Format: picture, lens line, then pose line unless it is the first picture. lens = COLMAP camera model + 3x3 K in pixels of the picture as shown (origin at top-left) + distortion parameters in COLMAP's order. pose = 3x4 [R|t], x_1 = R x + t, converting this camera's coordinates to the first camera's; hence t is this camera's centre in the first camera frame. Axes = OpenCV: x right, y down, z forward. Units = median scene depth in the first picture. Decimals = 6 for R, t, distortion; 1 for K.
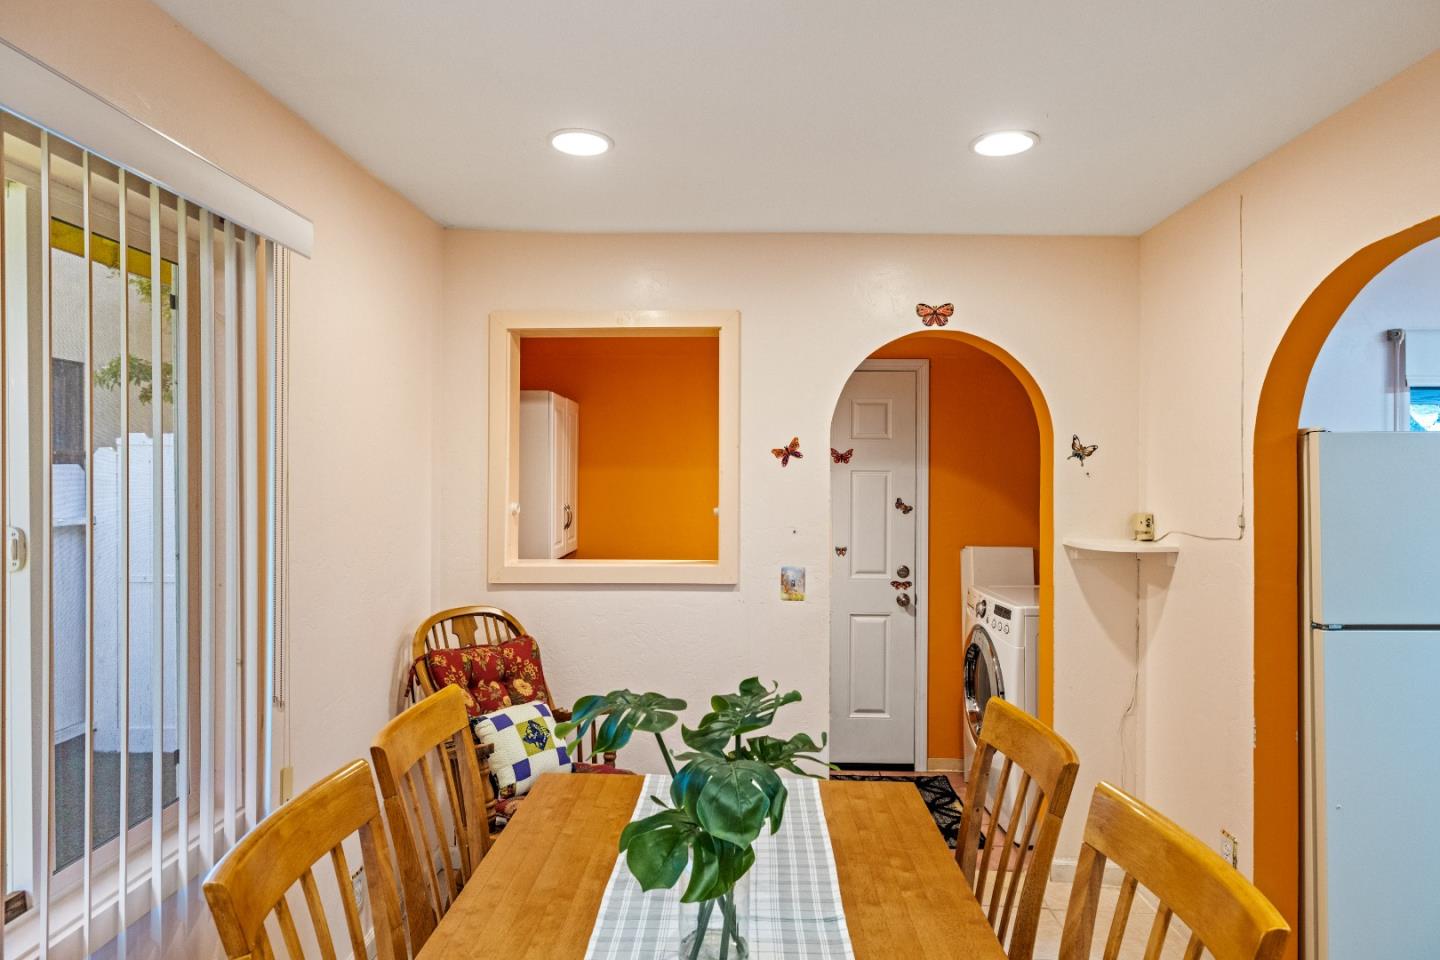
lens RADIAL K [[798.2, 0, 720.0], [0, 798.2, 480.0], [0, 0, 1]] dist [-0.002174, -0.001066]
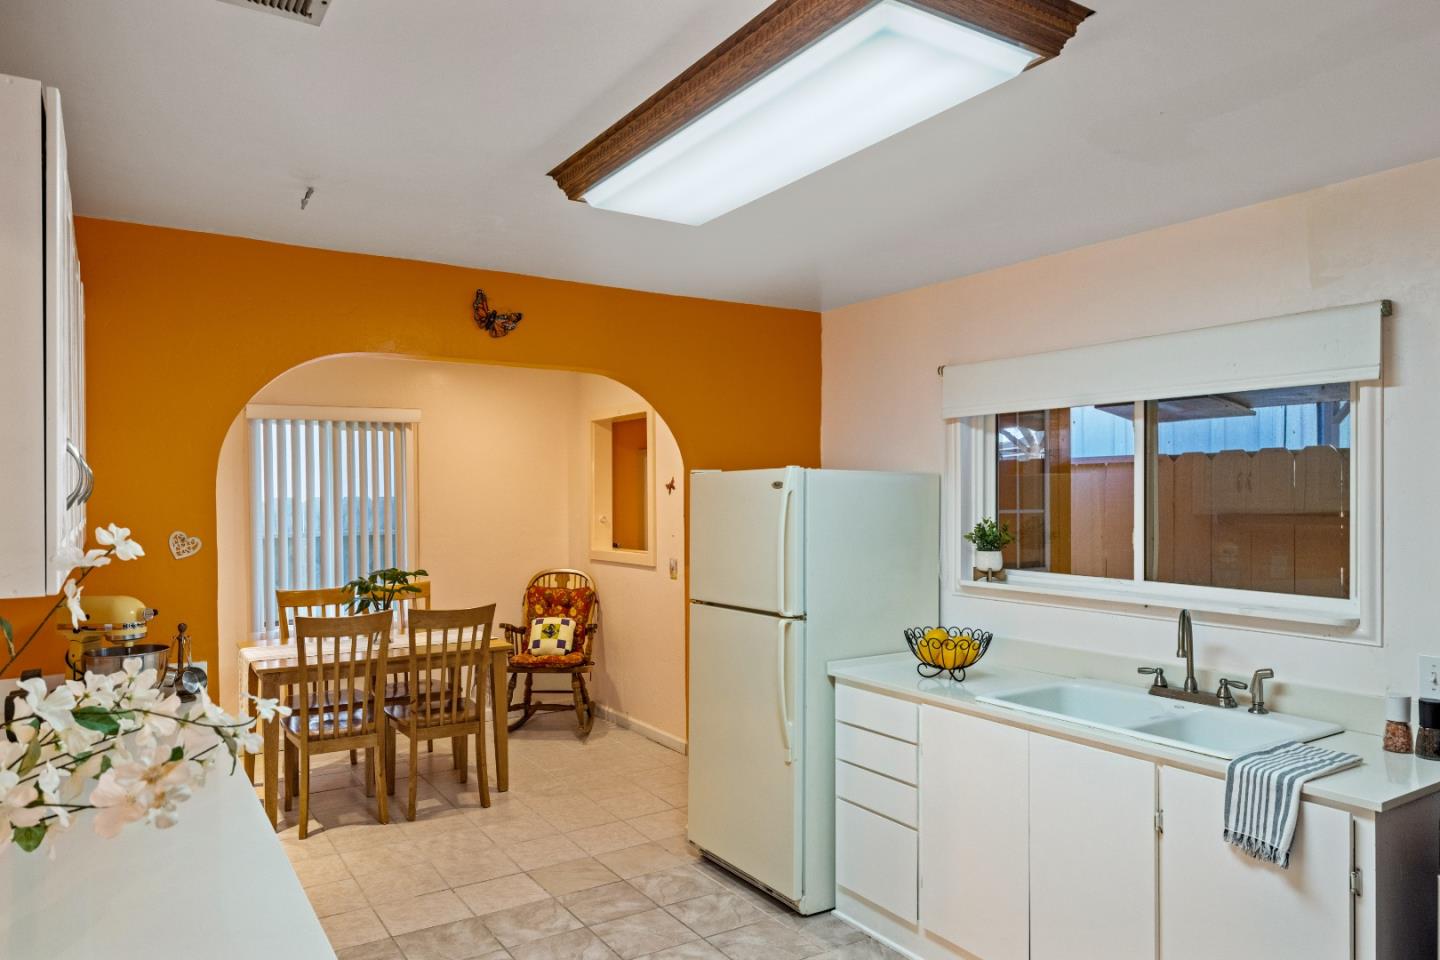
lens RADIAL K [[931.1, 0, 719.9], [0, 931.1, 508.2], [0, 0, 1]] dist [-0.042415, -0.000825]
pose [[0.569013, 0.006014, -0.822306, 1.679261], [0.002157, 0.999959, 0.008806, -0.007493], [0.822326, -0.006784, 0.568977, 0.017938]]
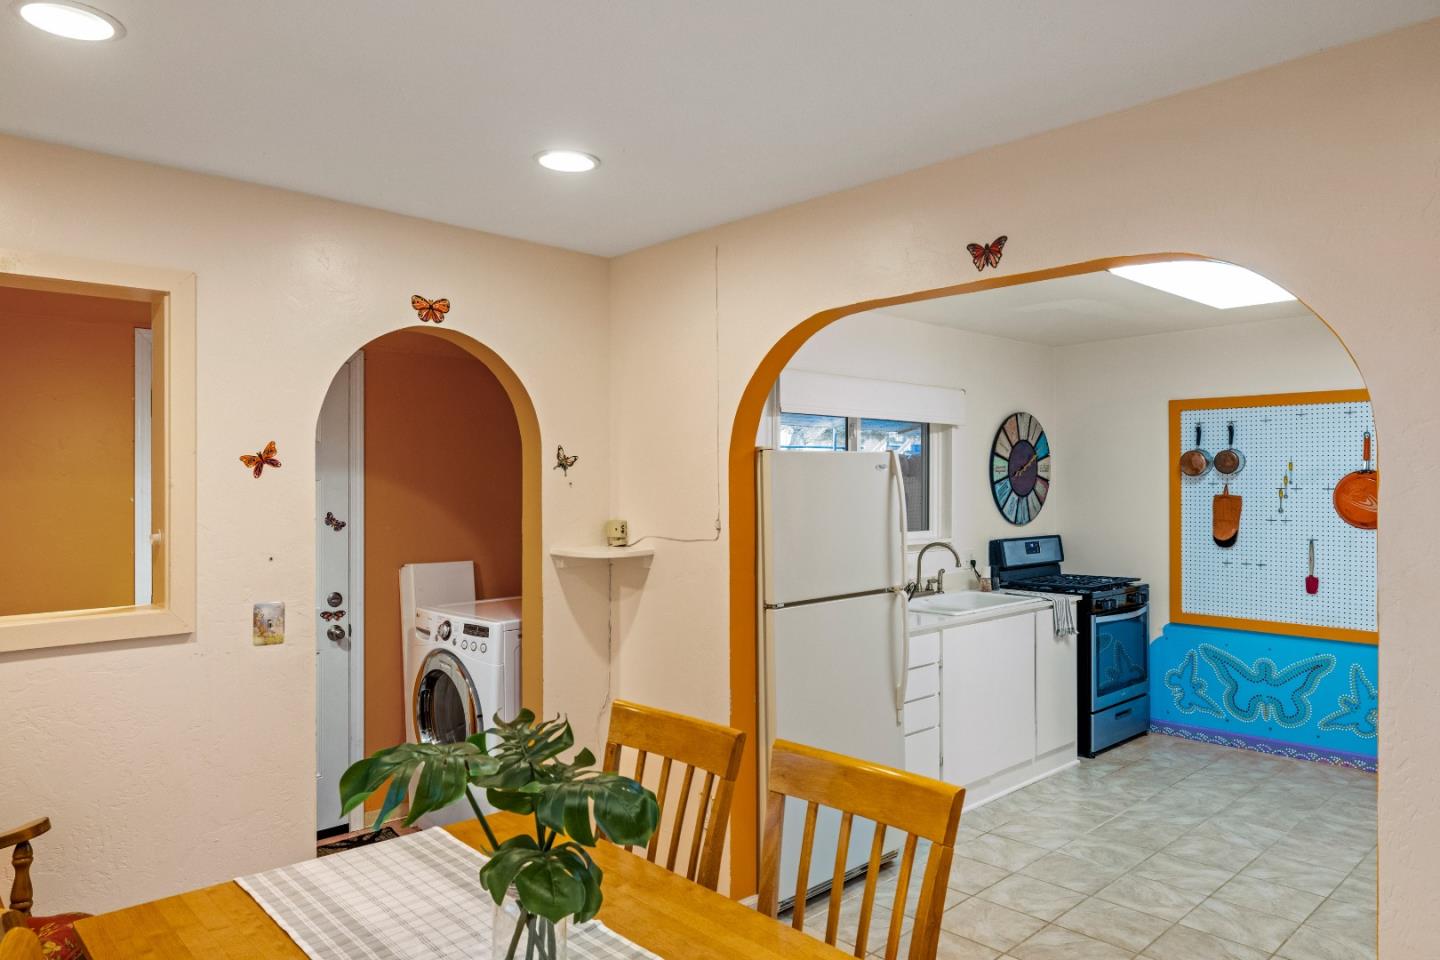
lens RADIAL K [[947.5, 0, 714.9], [0, 947.5, 486.9], [0, 0, 1]] dist [-0.003697, -0.000295]
pose [[0.712616, -0.010942, 0.701469, -0.256360], [0.008646, 0.999939, 0.006815, -0.010321], [-0.701501, 0.001208, 0.712668, 0.007757]]
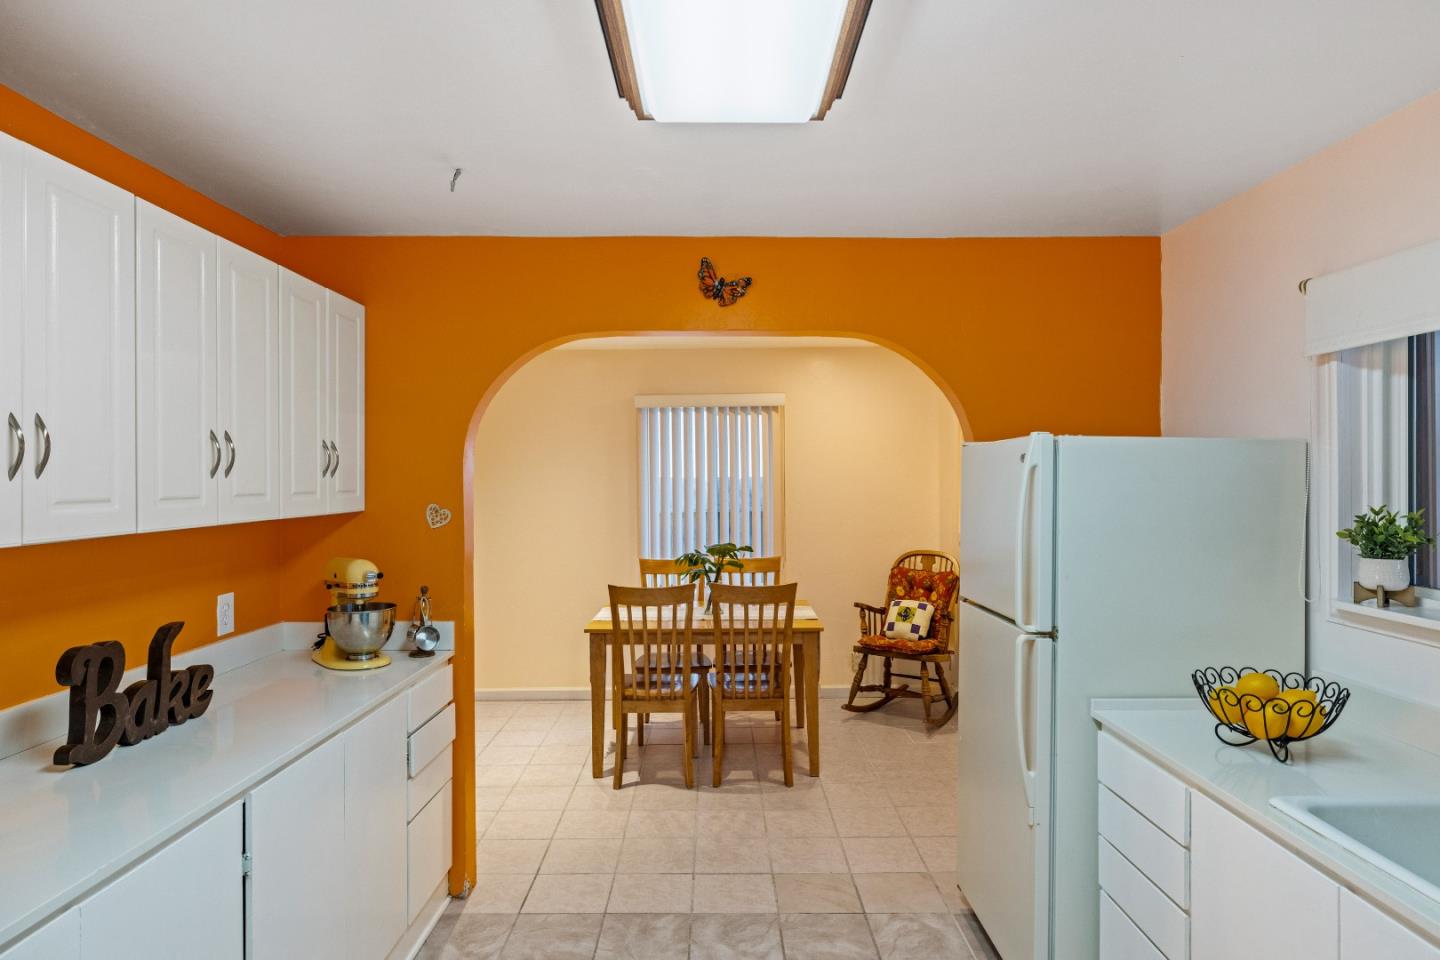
lens RADIAL K [[831.9, 0, 720.0], [0, 831.9, 480.0], [0, 0, 1]] dist [-0.021394, -0.000633]
pose [[0.028359, -0.001797, -0.999596, 1.550353], [-0.002401, 0.999995, -0.001866, -0.002881], [0.999595, 0.002453, 0.028354, 0.423126]]
